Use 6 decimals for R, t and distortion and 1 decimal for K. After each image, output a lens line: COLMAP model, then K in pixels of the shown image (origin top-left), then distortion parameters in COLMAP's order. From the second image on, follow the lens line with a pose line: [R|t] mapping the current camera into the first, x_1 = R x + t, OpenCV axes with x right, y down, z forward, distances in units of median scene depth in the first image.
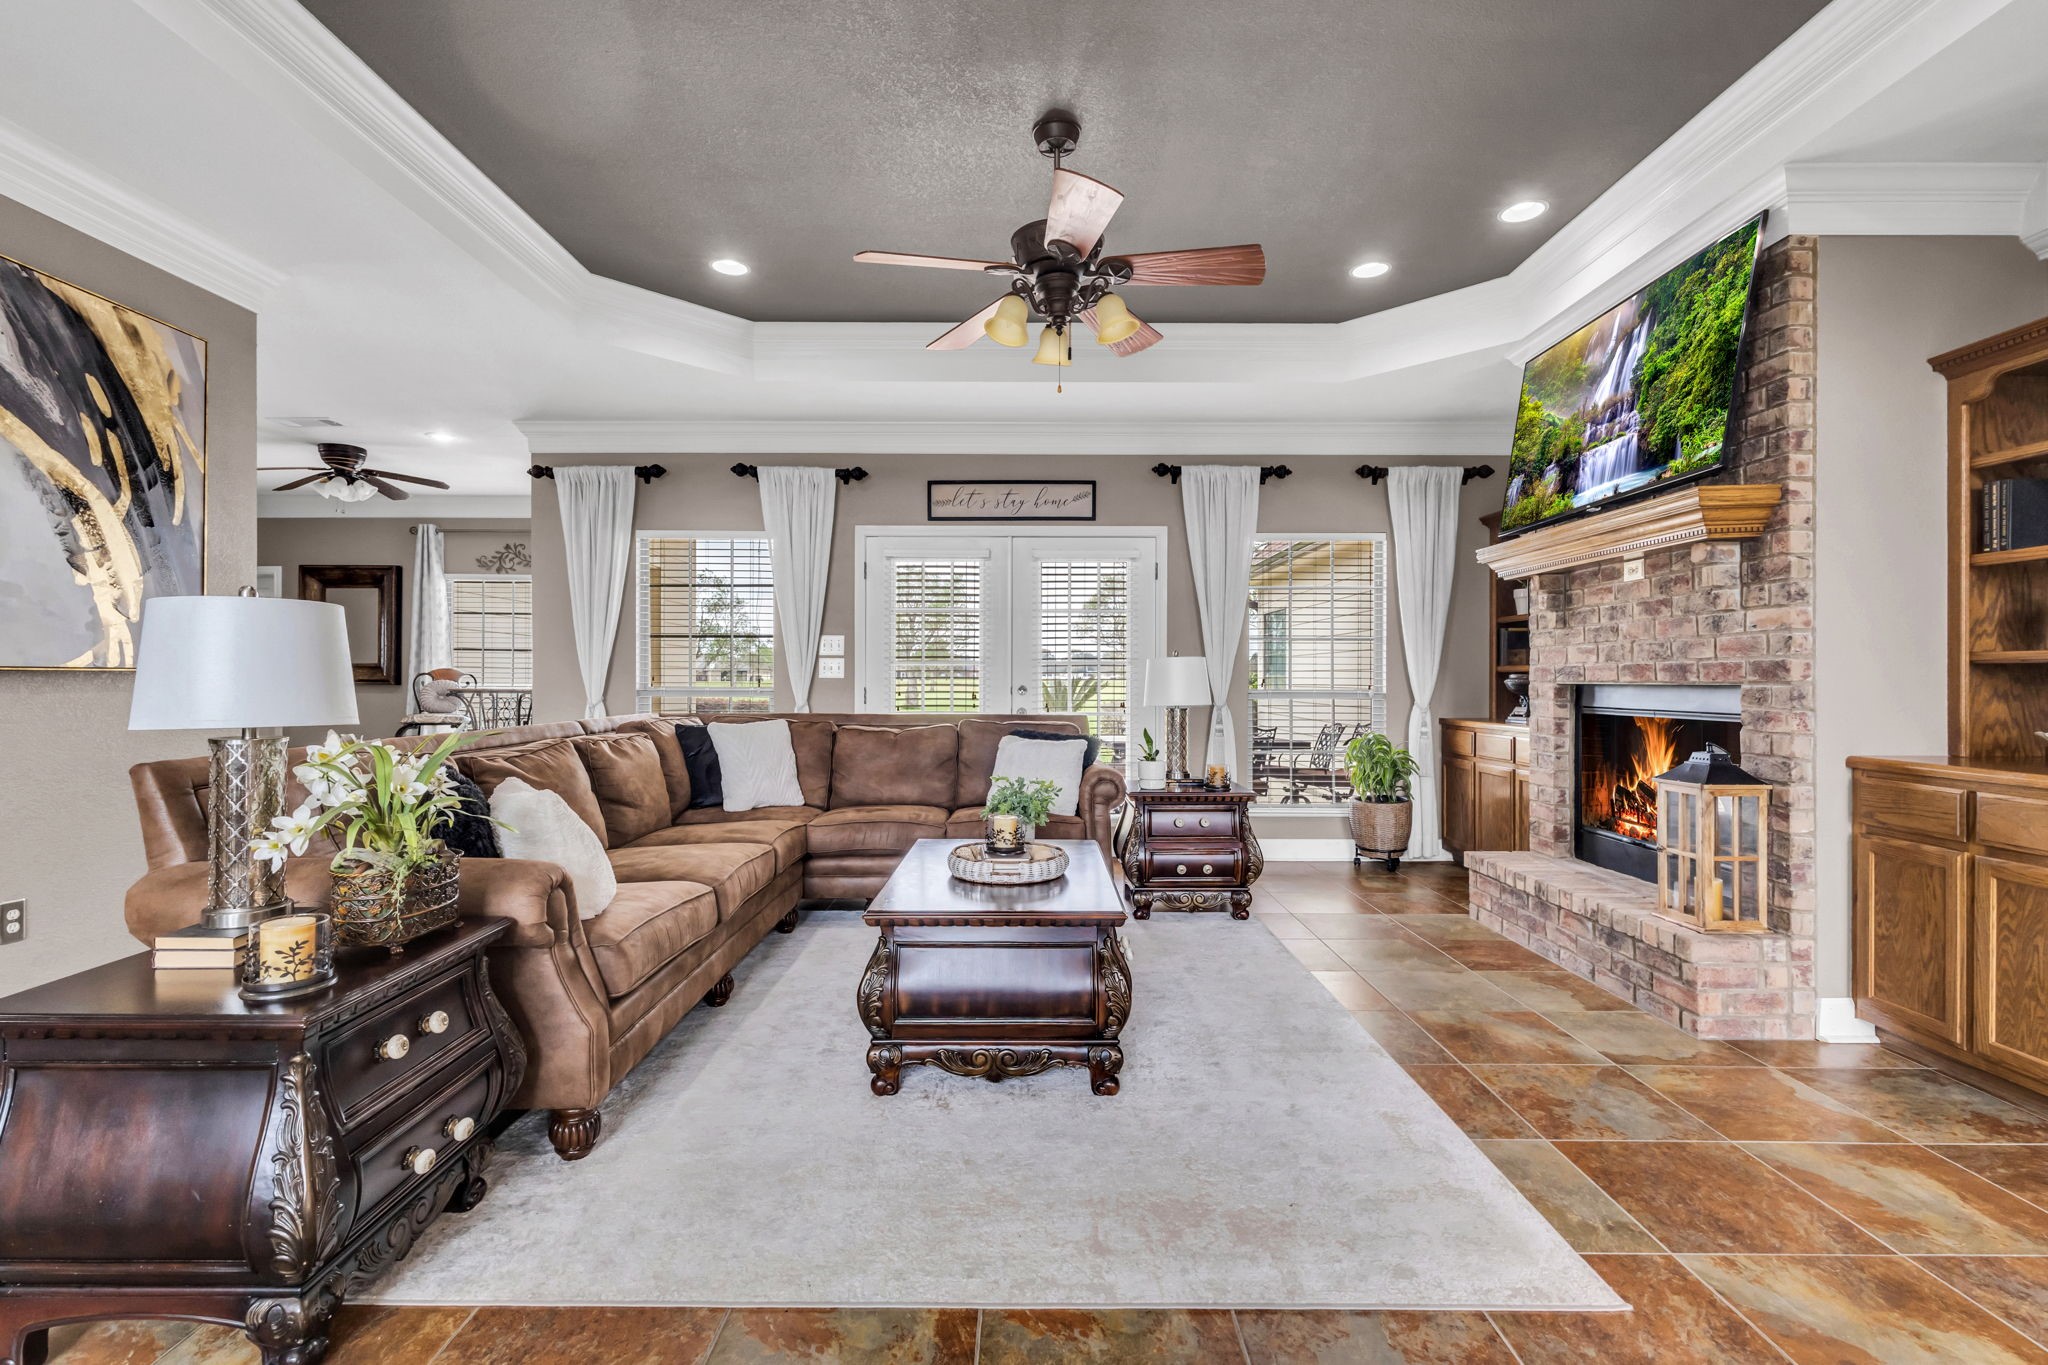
lens RADIAL K [[940.4, 0, 1020.8], [0, 940.4, 684.3], [0, 0, 1]] dist [0.000088, 0.000320]
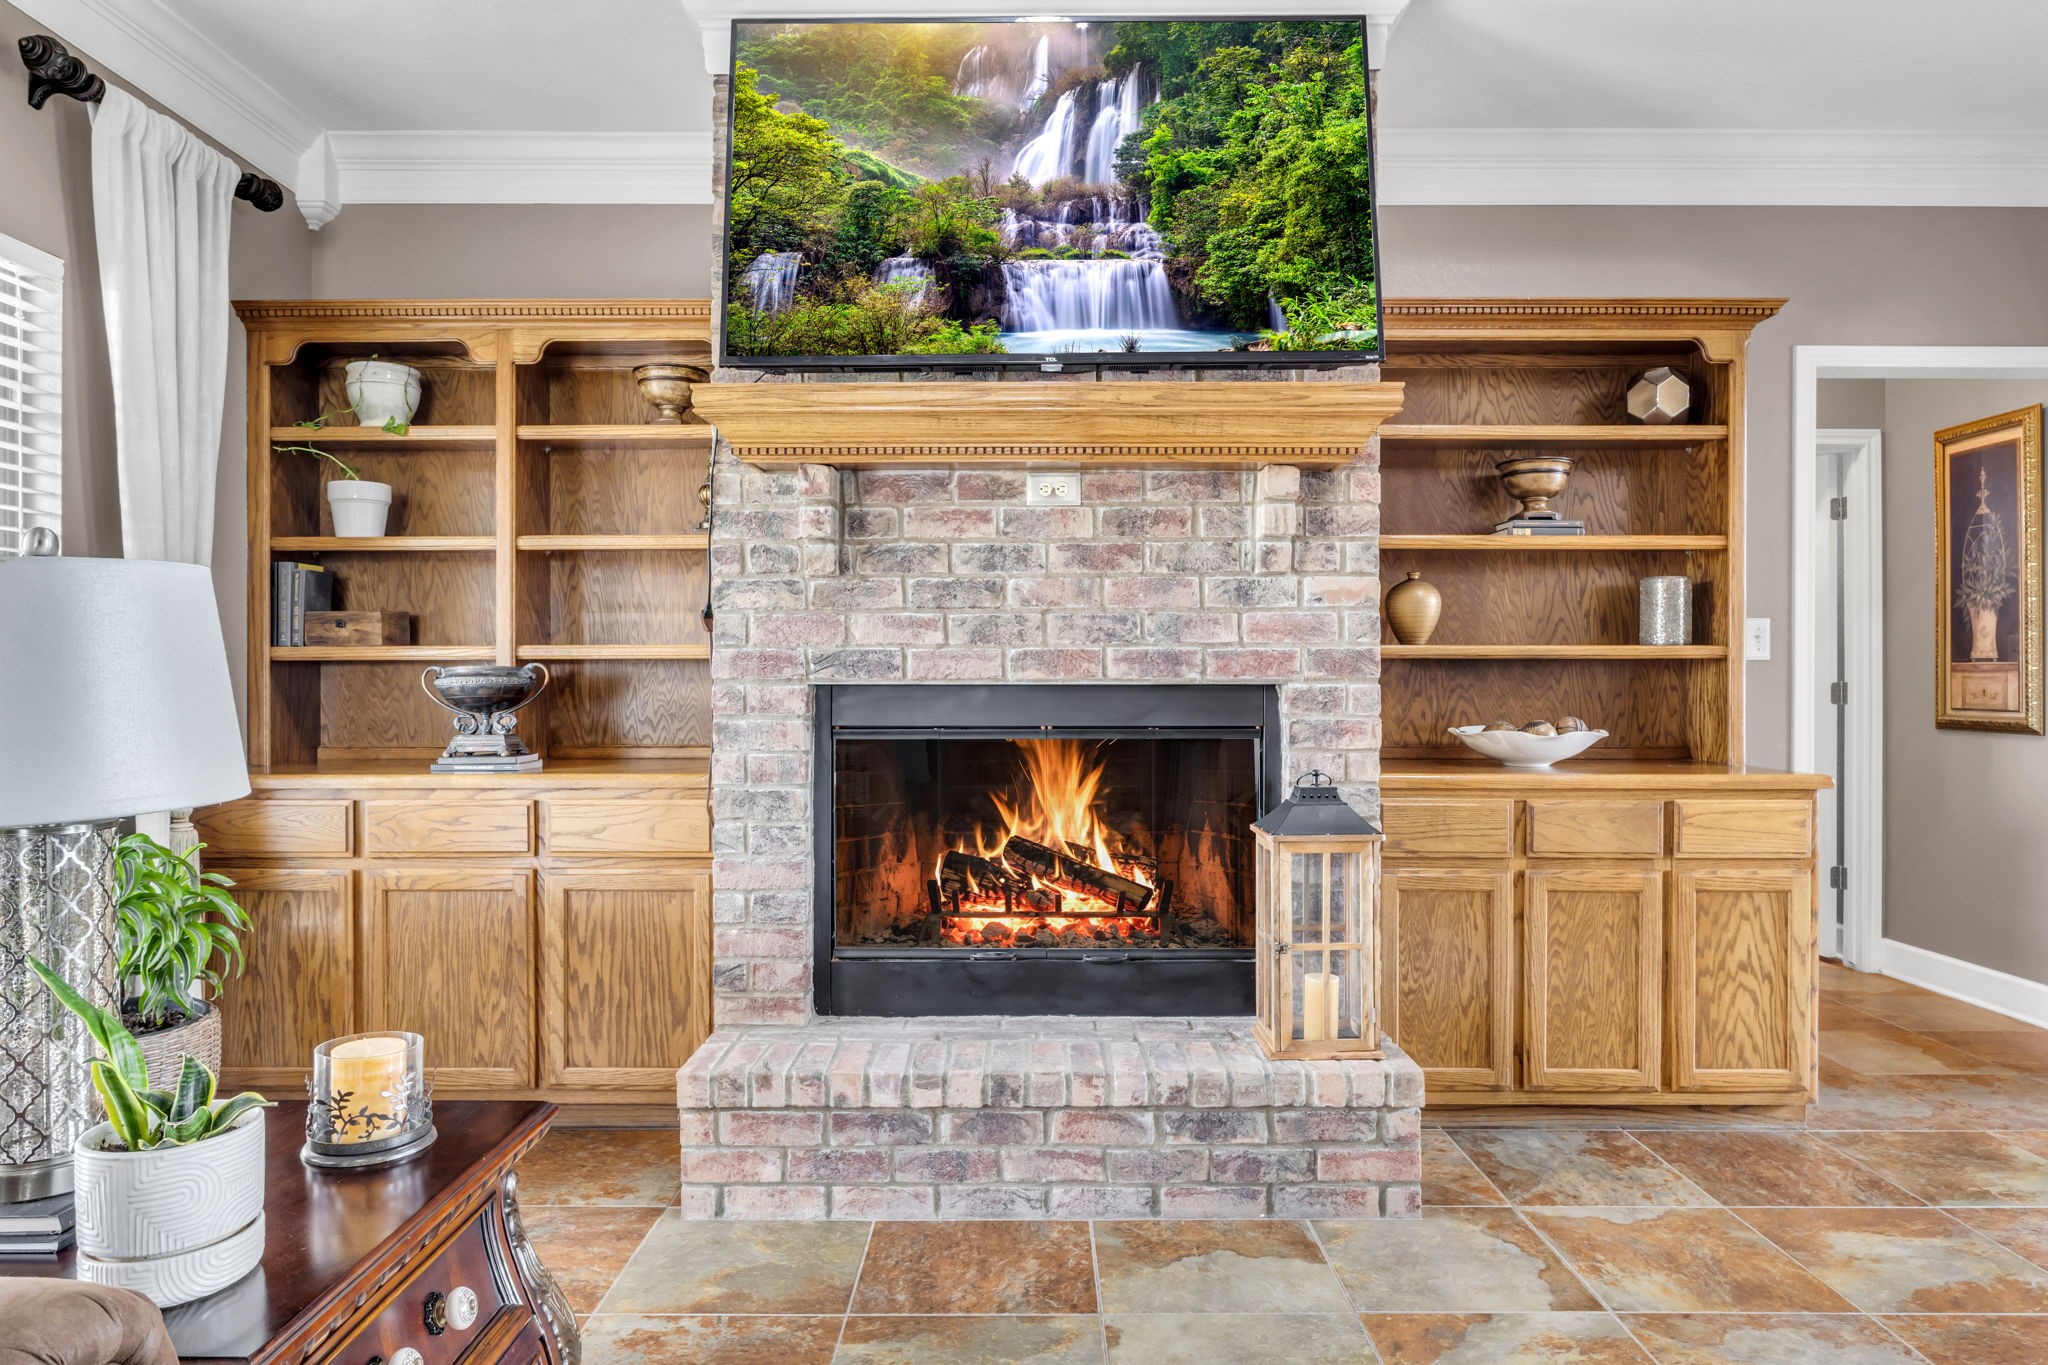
lens RADIAL K [[1288.6, 0, 1026.4], [0, 1288.6, 655.5], [0, 0, 1]] dist [0.003152, 0.001779]
pose [[-0.006873, 0.002396, 0.999974, -0.158796], [0.004373, 0.999988, -0.002366, -0.016679], [-0.999967, 0.004357, -0.006883, 1.078453]]
